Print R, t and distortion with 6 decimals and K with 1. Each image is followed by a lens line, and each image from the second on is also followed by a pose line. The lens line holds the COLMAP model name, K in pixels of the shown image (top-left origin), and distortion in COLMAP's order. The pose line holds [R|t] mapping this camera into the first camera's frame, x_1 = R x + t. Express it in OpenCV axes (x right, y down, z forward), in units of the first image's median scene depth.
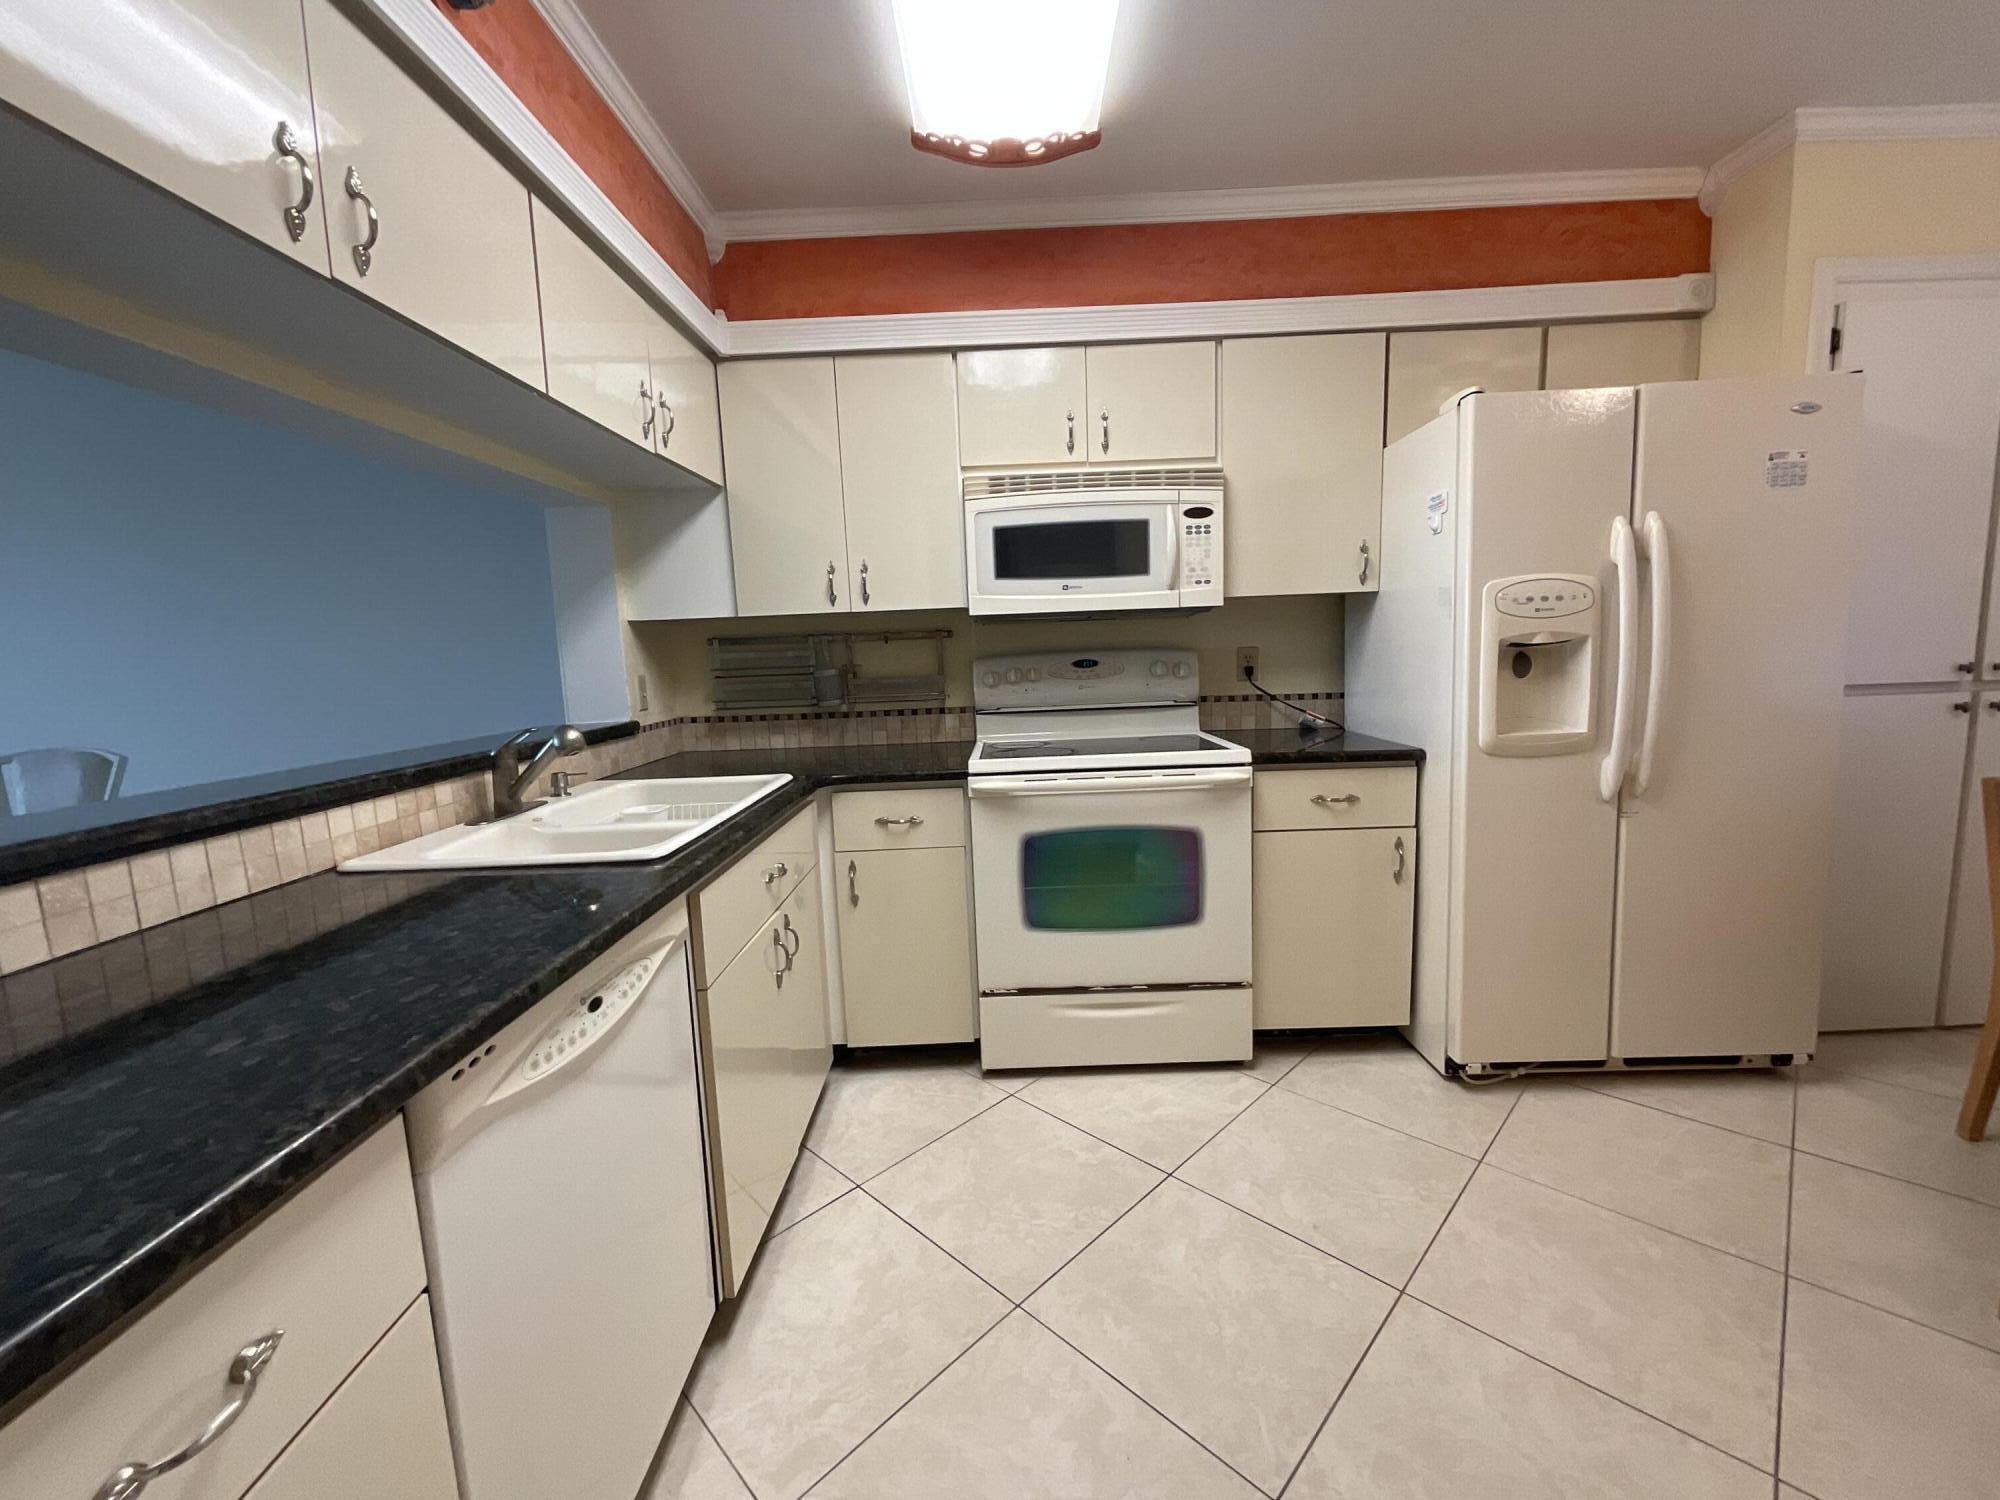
lens RADIAL K [[811.9, 0, 1002.0], [0, 811.9, 751.9], [0, 0, 1]] dist [-0.003062, 0.001264]
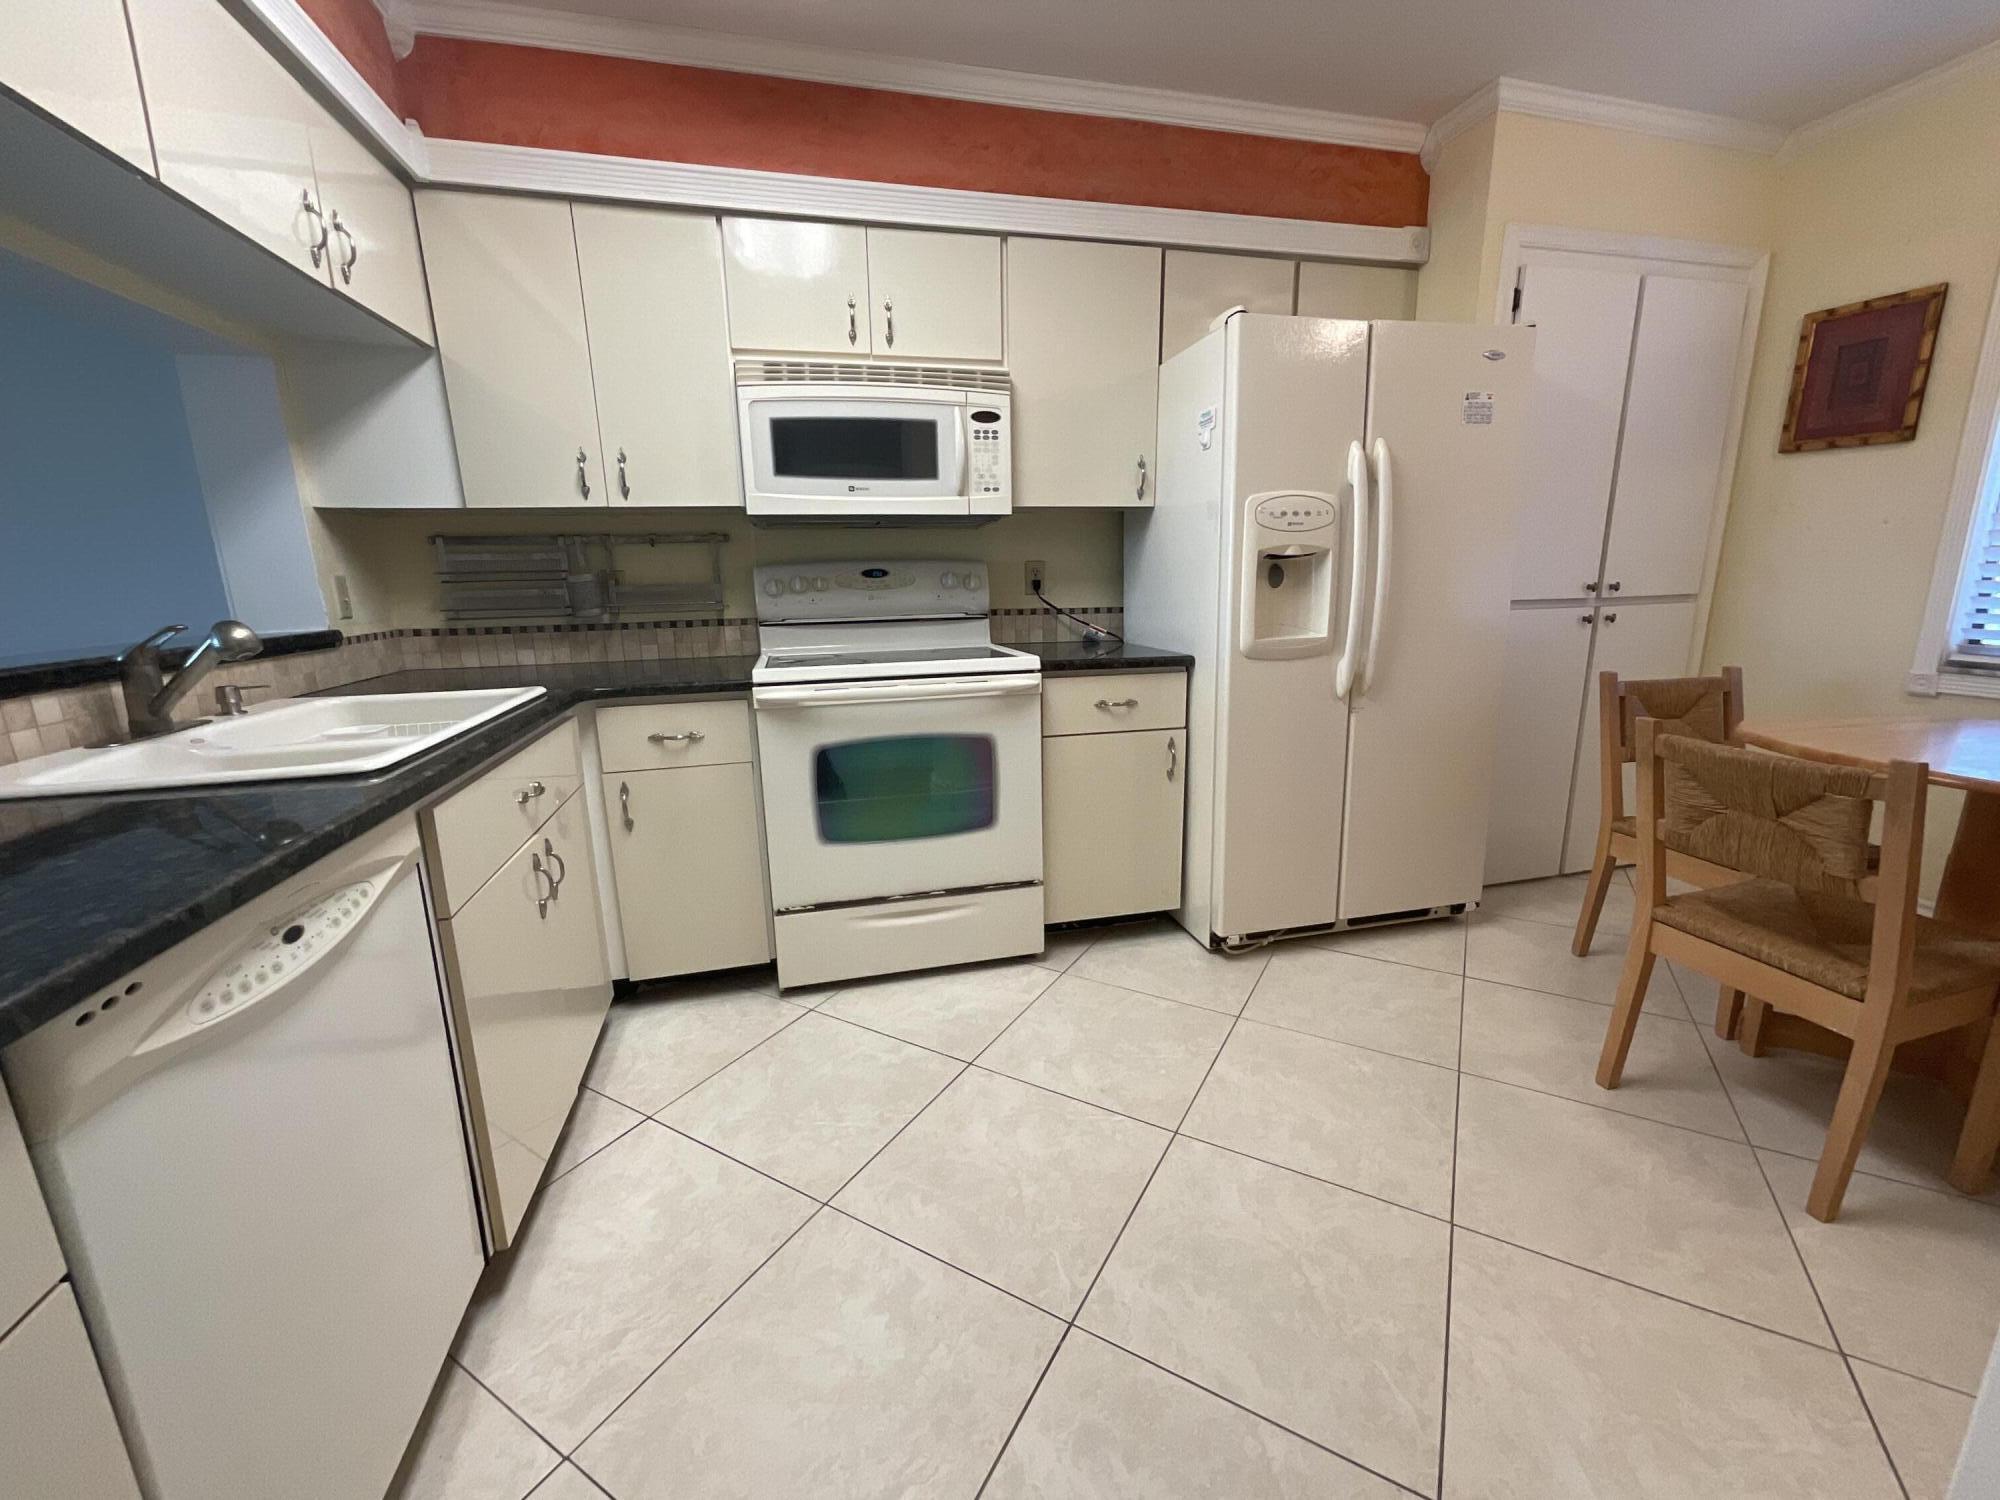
lens RADIAL K [[811.9, 0, 1002.8], [0, 811.9, 751.4], [0, 0, 1]] dist [-0.003062, 0.001264]
pose [[0.967493, -0.035212, 0.250434, 0.000385], [0.014829, 0.996454, 0.082817, 0.030686], [-0.252462, -0.076411, 0.964585, 0.013772]]
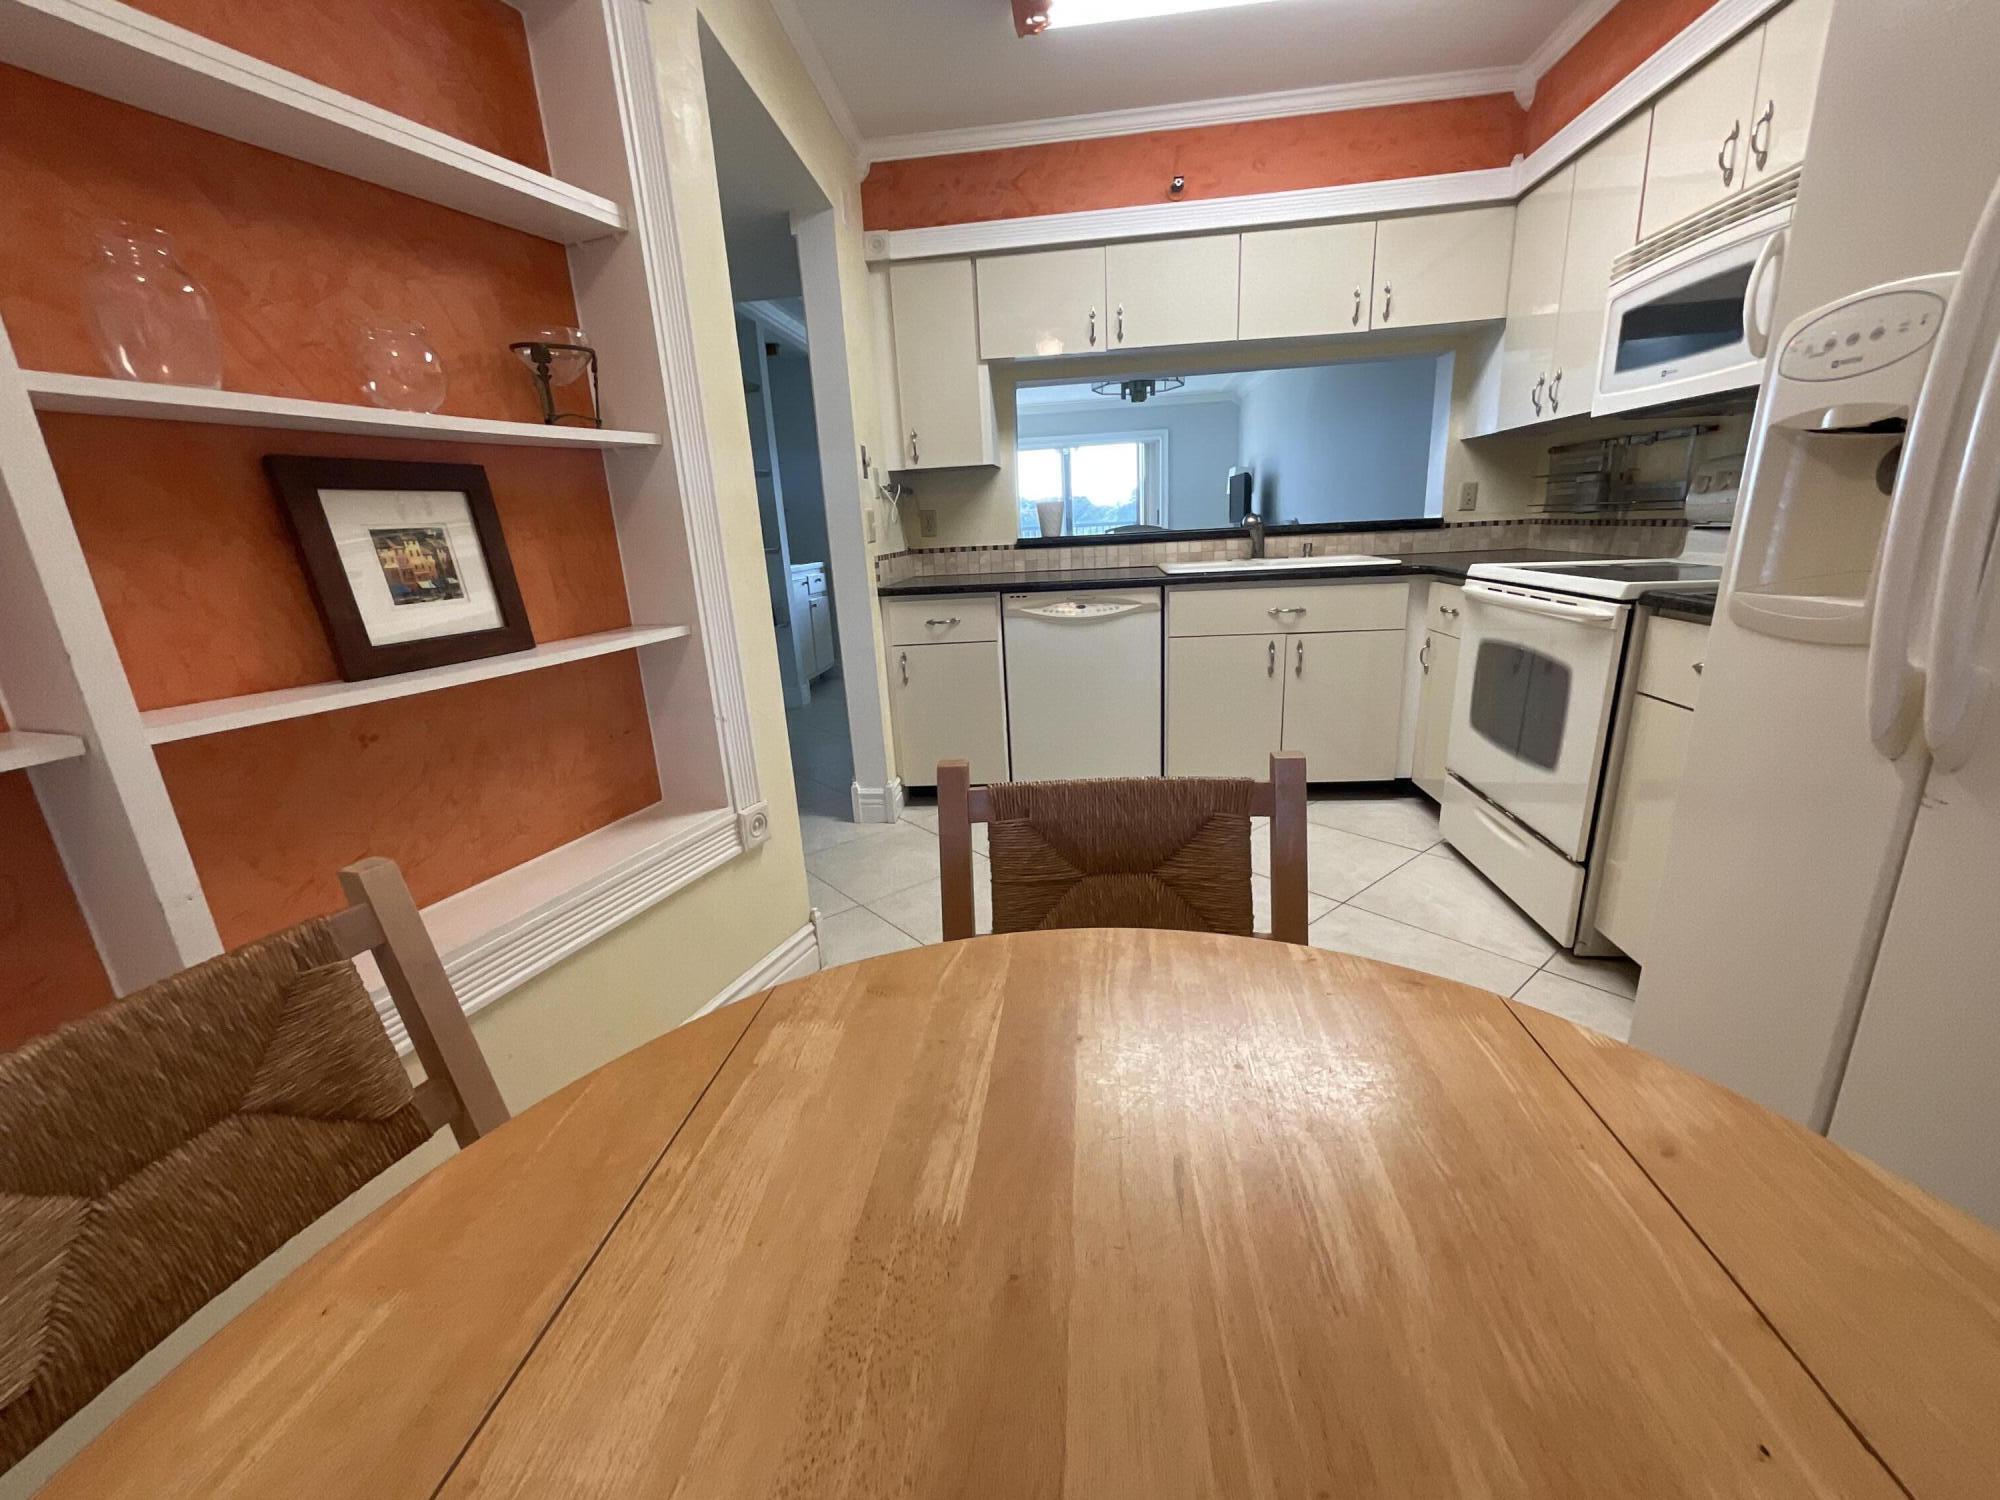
lens RADIAL K [[811.9, 0, 1003.0], [0, 811.9, 752.0], [0, 0, 1]] dist [-0.003062, 0.001264]
pose [[-0.096253, 0.314289, -0.944435, 1.151022], [-0.075394, 0.943813, 0.321766, -0.055216], [0.992497, 0.102175, -0.067149, 0.449369]]
